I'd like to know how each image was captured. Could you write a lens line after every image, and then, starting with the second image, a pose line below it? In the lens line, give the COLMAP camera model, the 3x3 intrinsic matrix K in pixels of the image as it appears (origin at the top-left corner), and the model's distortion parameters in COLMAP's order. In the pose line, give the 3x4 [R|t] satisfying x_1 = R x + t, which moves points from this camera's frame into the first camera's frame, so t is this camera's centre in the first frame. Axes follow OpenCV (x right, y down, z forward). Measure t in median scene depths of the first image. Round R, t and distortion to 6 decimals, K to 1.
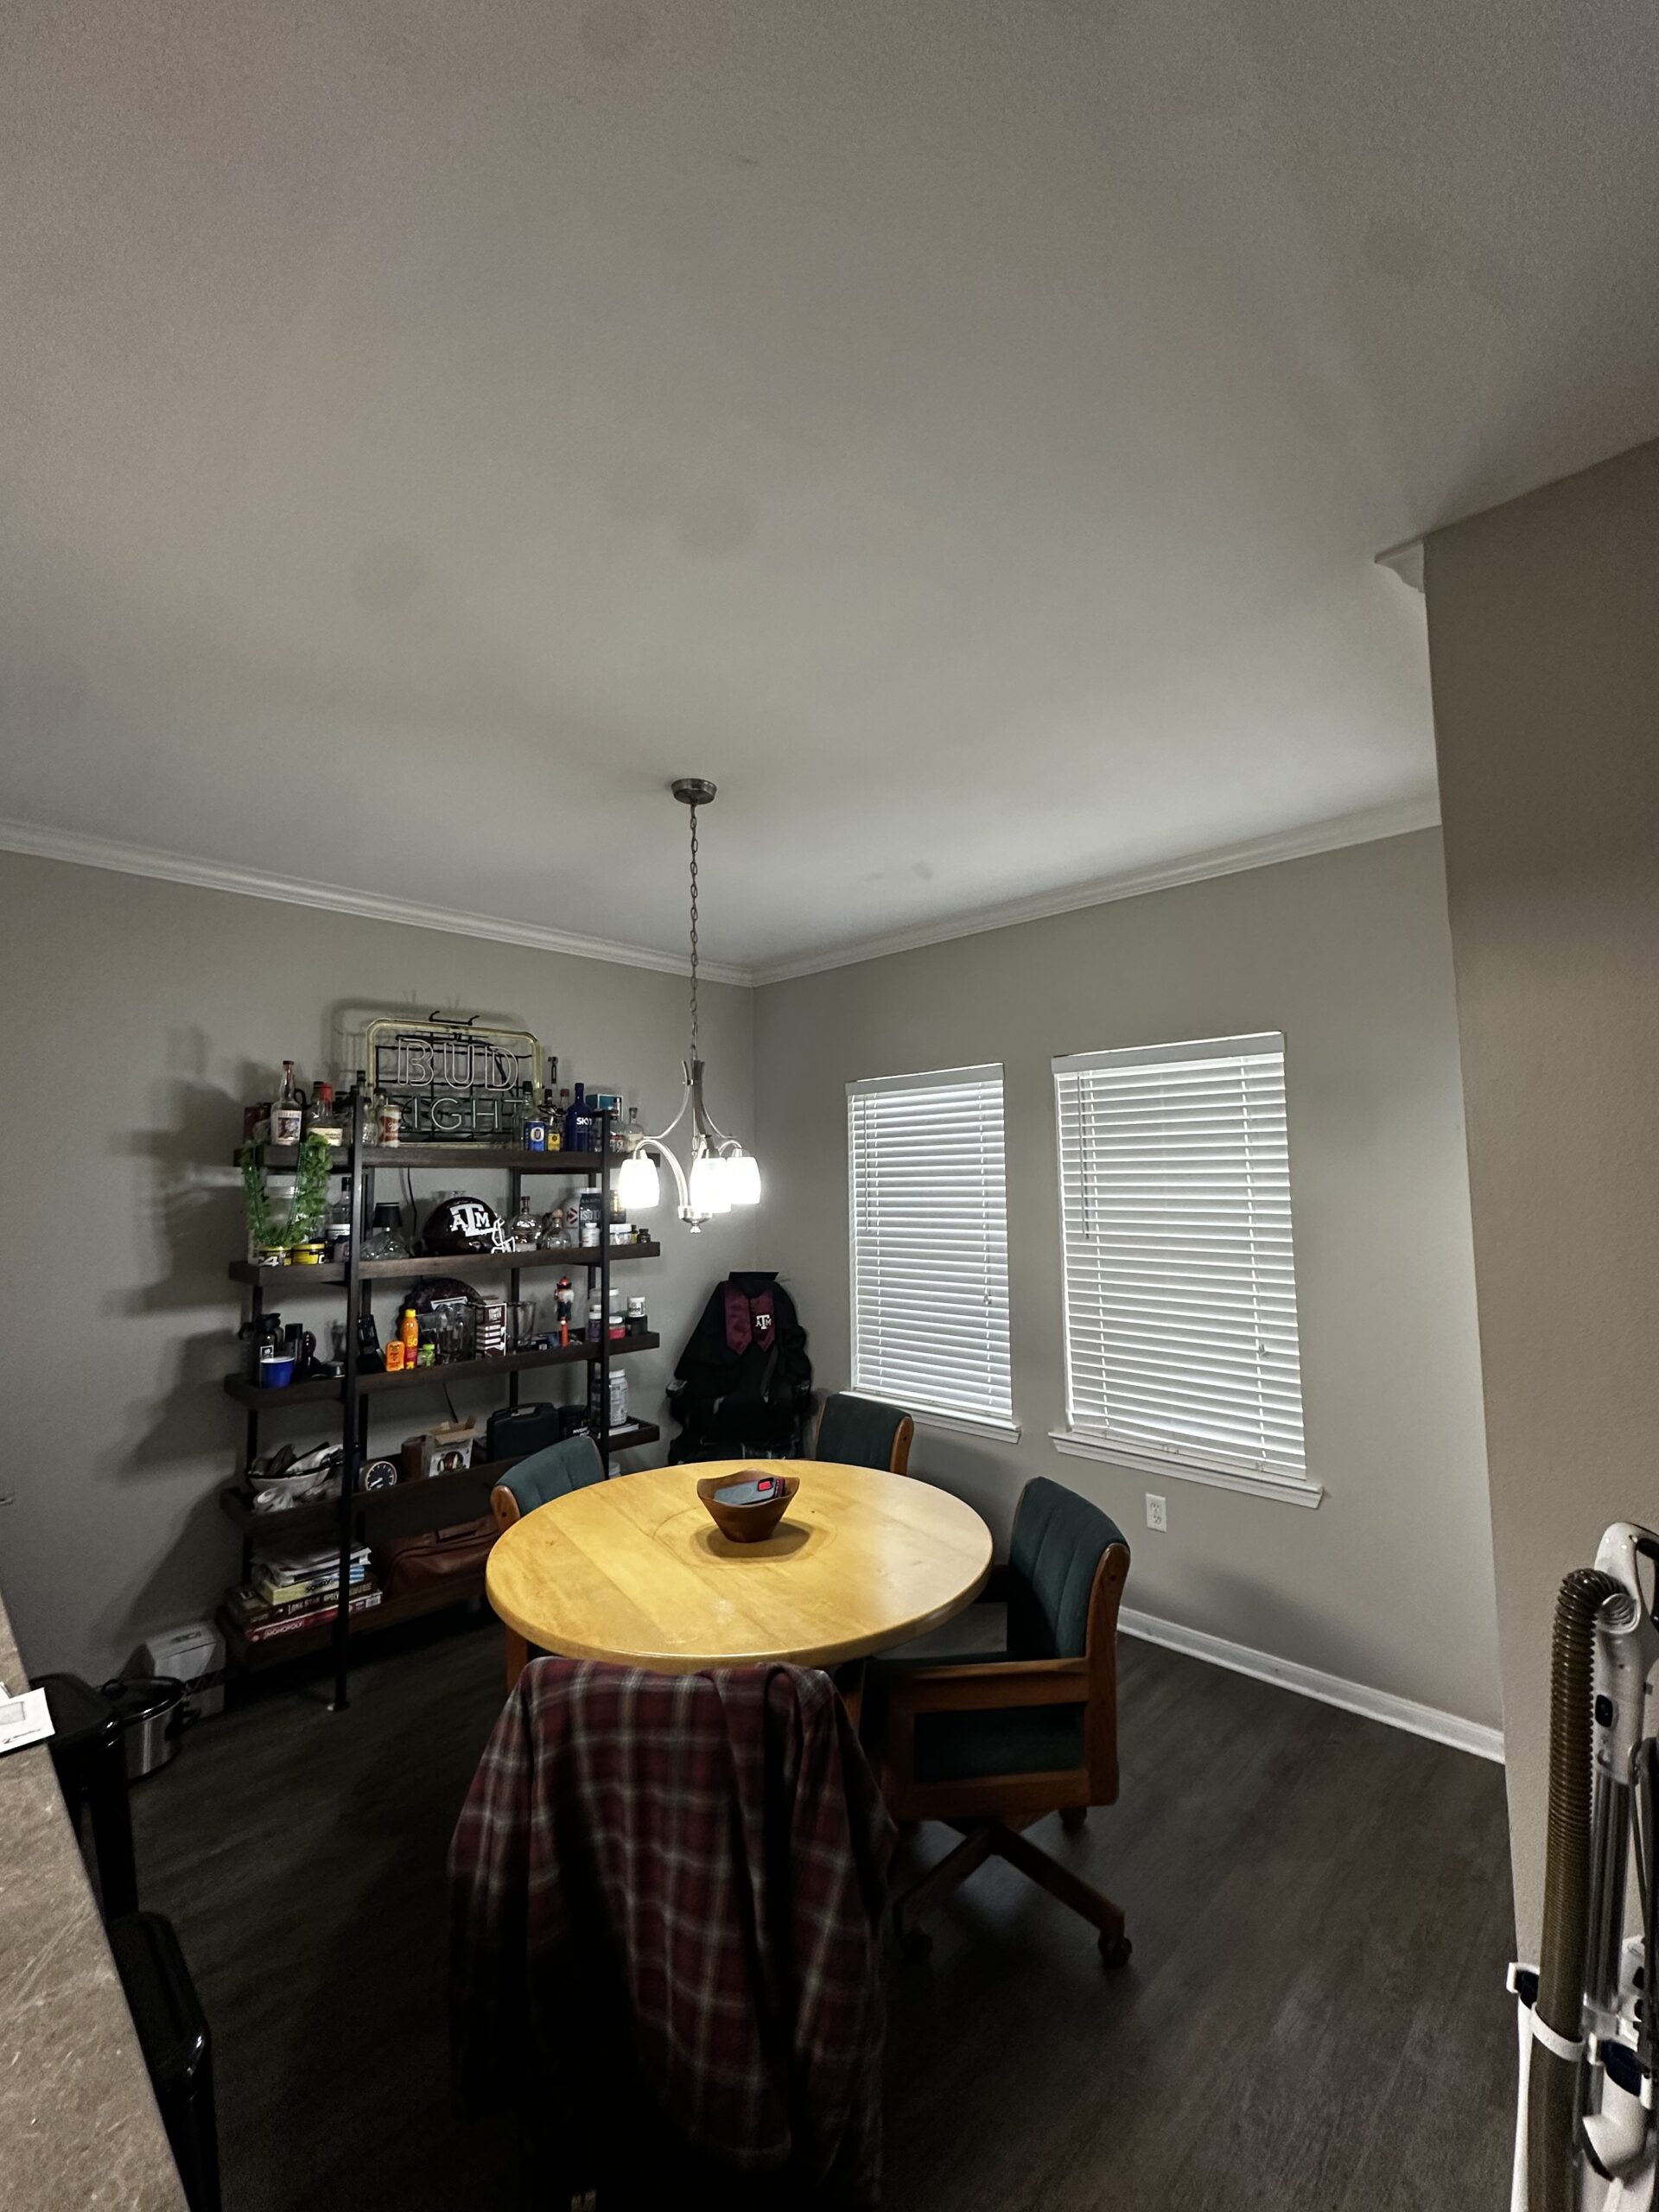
lens RADIAL K [[915.1, 0, 839.8], [0, 915.1, 1108.5], [0, 0, 1]] dist [-0.001730, 0.001298]
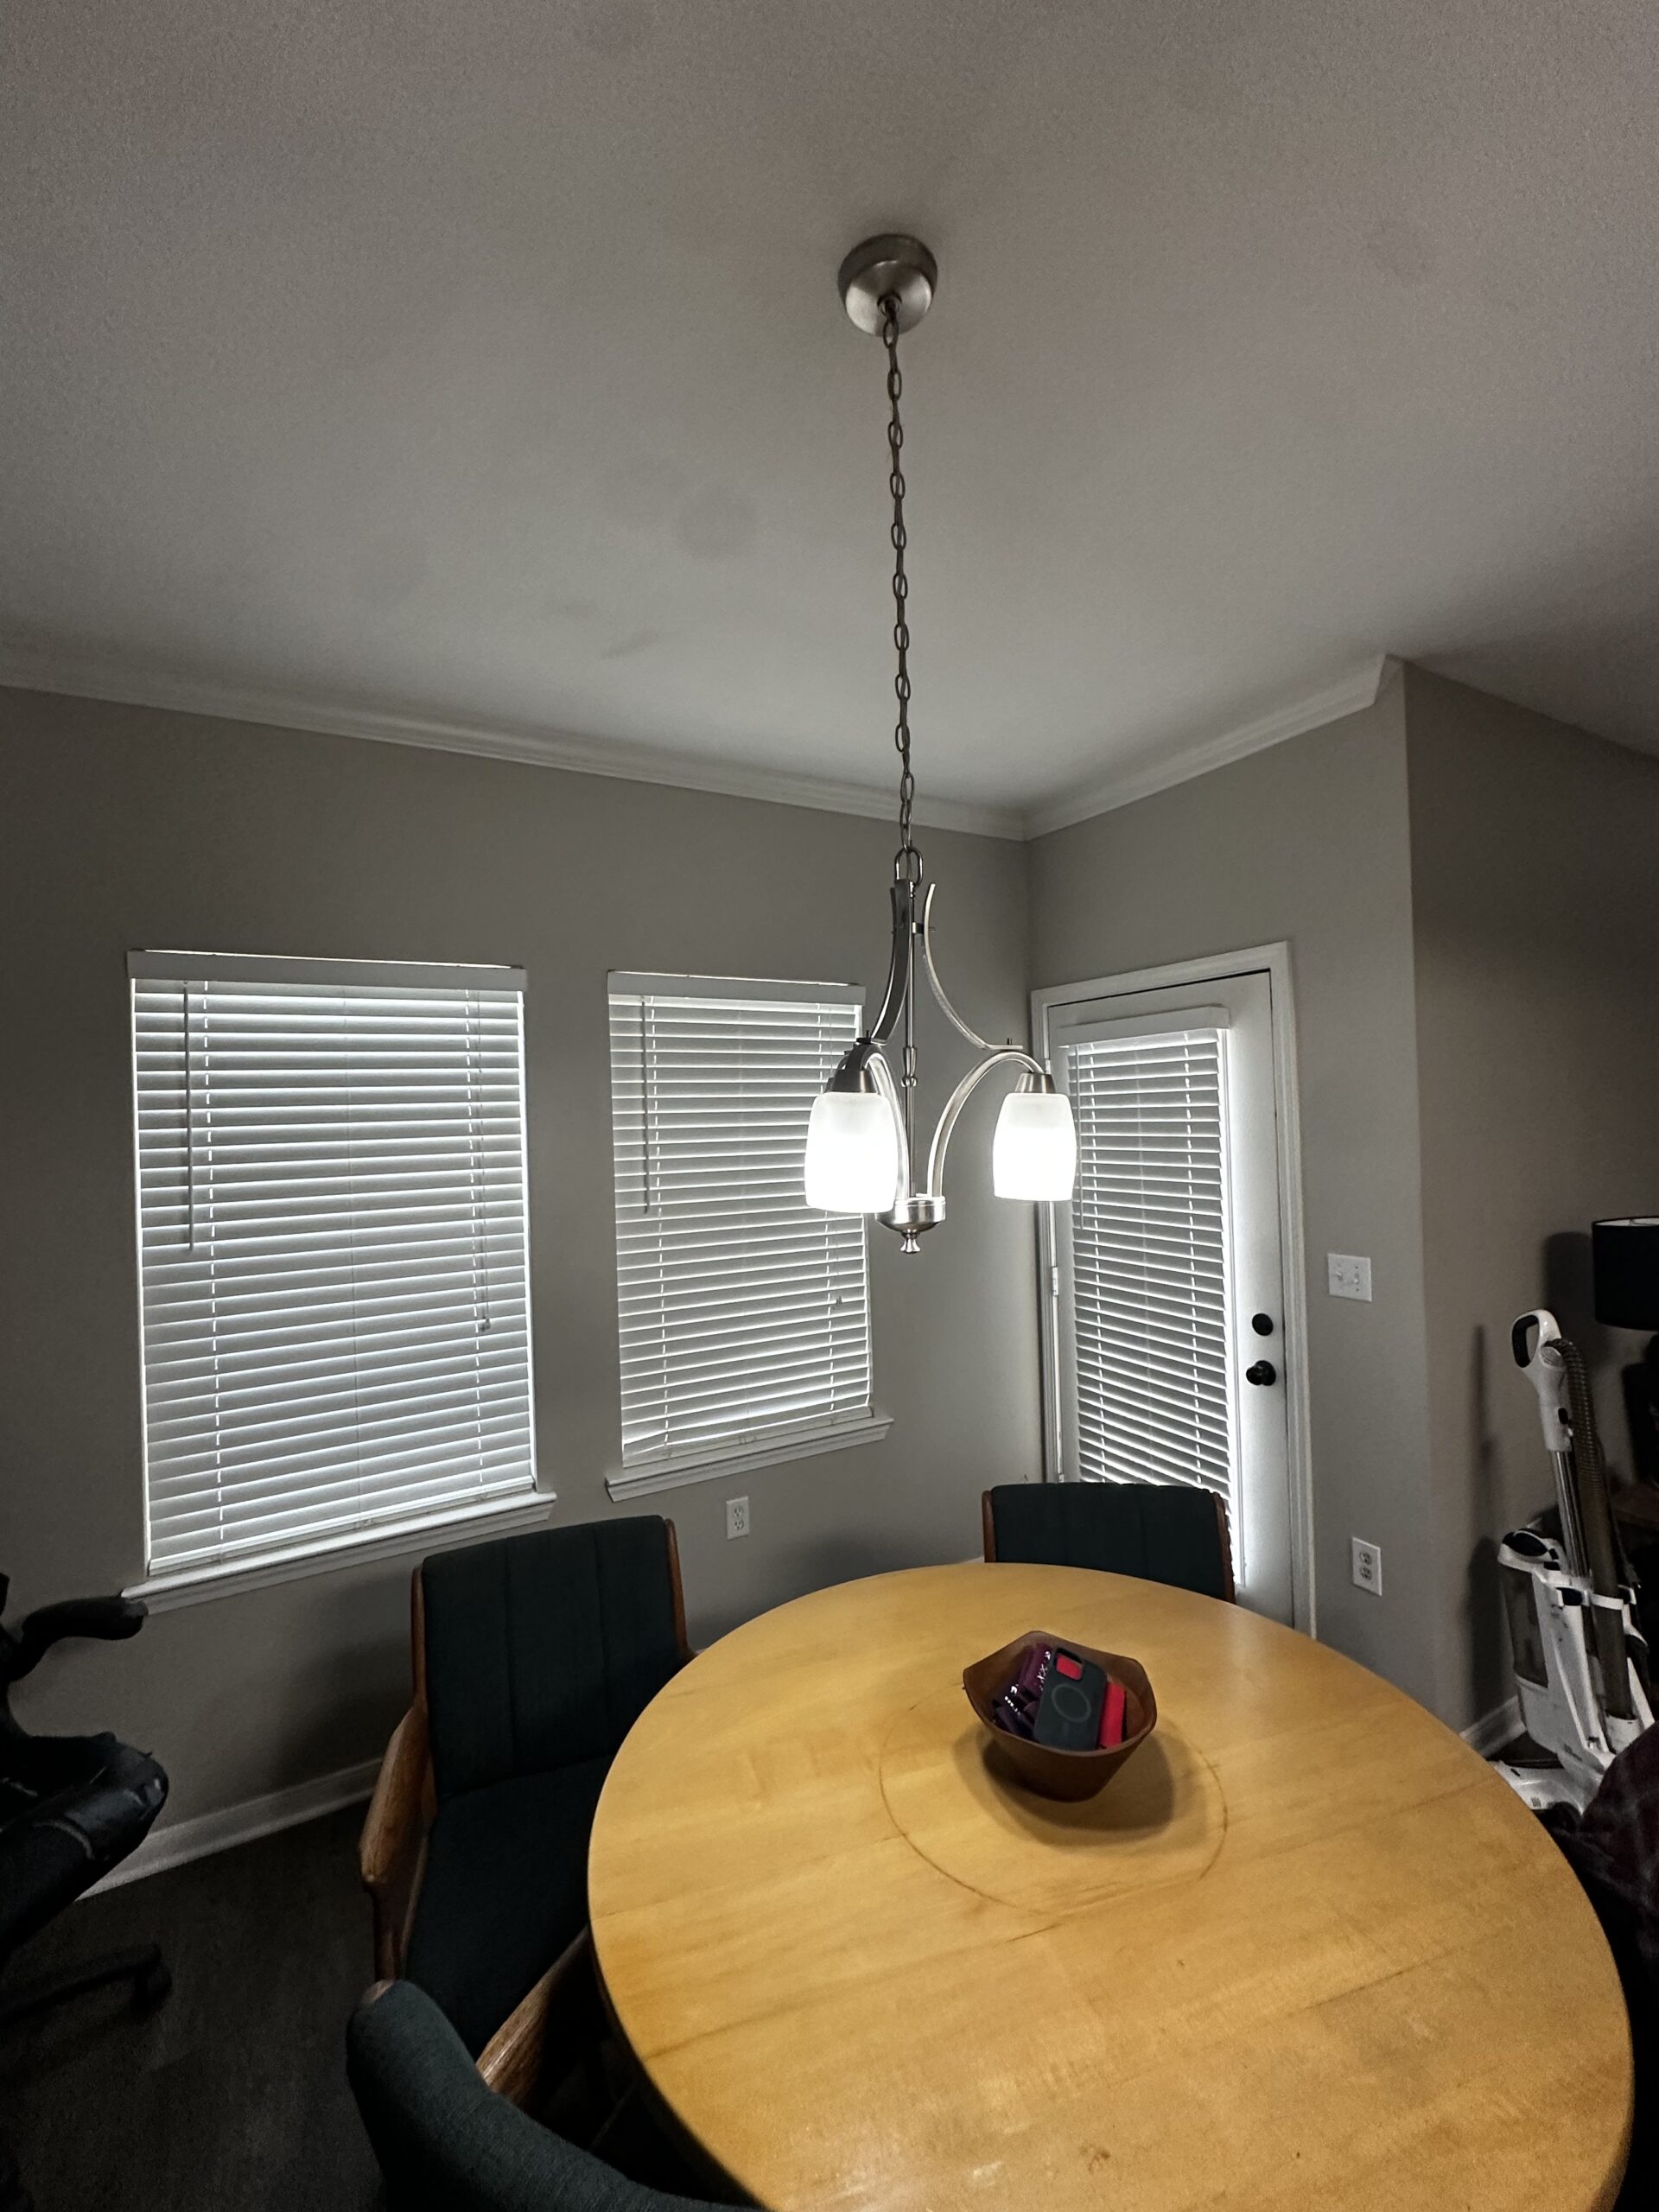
lens RADIAL K [[915.1, 0, 834.9], [0, 915.1, 1107.1], [0, 0, 1]] dist [-0.001730, 0.001298]
pose [[0.297385, 0.014246, 0.954651, -0.422435], [-0.046976, 0.998896, -0.000273, 0.045626], [-0.953601, -0.044765, 0.297726, 0.619047]]
